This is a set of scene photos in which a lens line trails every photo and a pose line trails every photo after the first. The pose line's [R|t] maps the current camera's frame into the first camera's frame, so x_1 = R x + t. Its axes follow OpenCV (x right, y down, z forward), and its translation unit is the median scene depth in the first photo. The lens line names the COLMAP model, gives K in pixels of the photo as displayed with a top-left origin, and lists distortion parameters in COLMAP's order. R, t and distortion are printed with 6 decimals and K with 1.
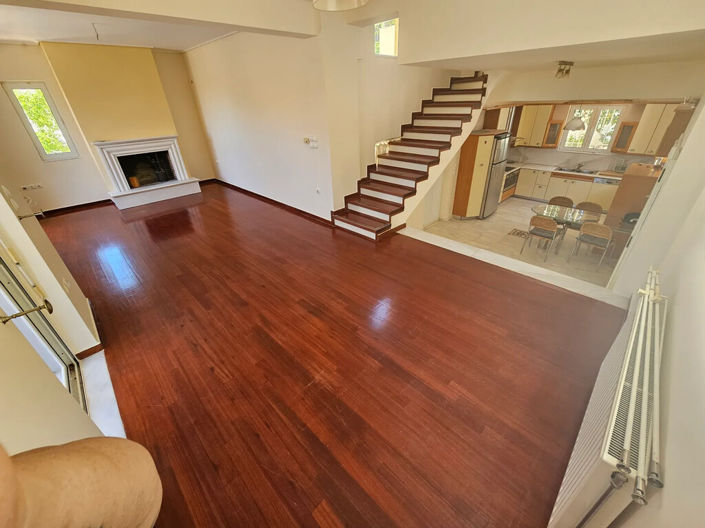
lens RADIAL K [[288.6, 0, 354.8], [0, 288.6, 265.2], [0, 0, 1]] dist [-0.000970, -0.001179]
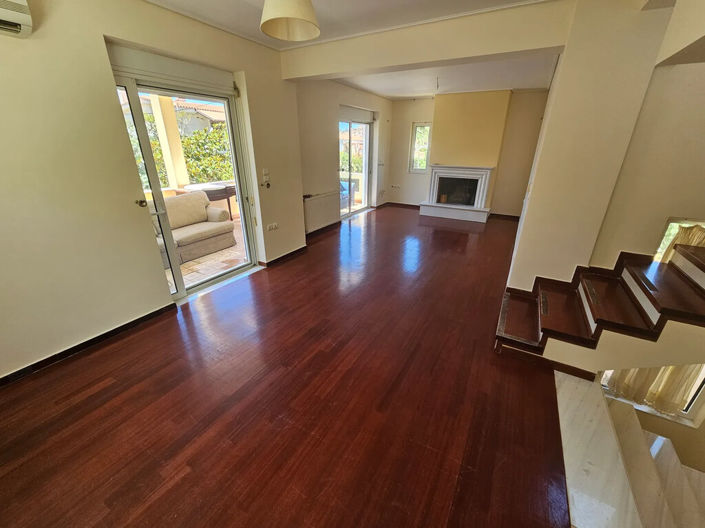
lens RADIAL K [[288.6, 0, 355.0], [0, 288.6, 263.2], [0, 0, 1]] dist [-0.000970, -0.001179]
pose [[0.262552, 0.400846, -0.877718, 0.374386], [-0.499735, 0.834620, 0.231677, -0.188277], [0.825428, 0.377799, 0.419448, 0.342046]]
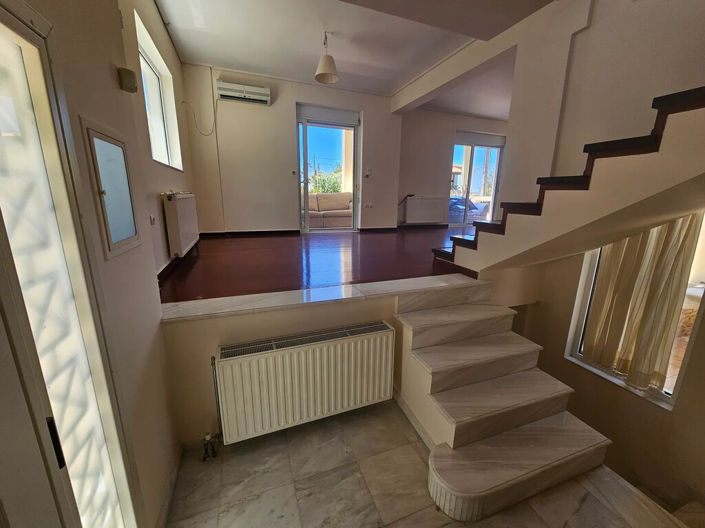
lens RADIAL K [[288.6, 0, 353.5], [0, 288.6, 264.5], [0, 0, 1]] dist [-0.000970, -0.001179]
pose [[-0.411982, 0.231834, -0.881206, 0.713500], [-0.460510, 0.781518, 0.420905, -0.257937], [0.786258, 0.579209, -0.215210, 0.794408]]
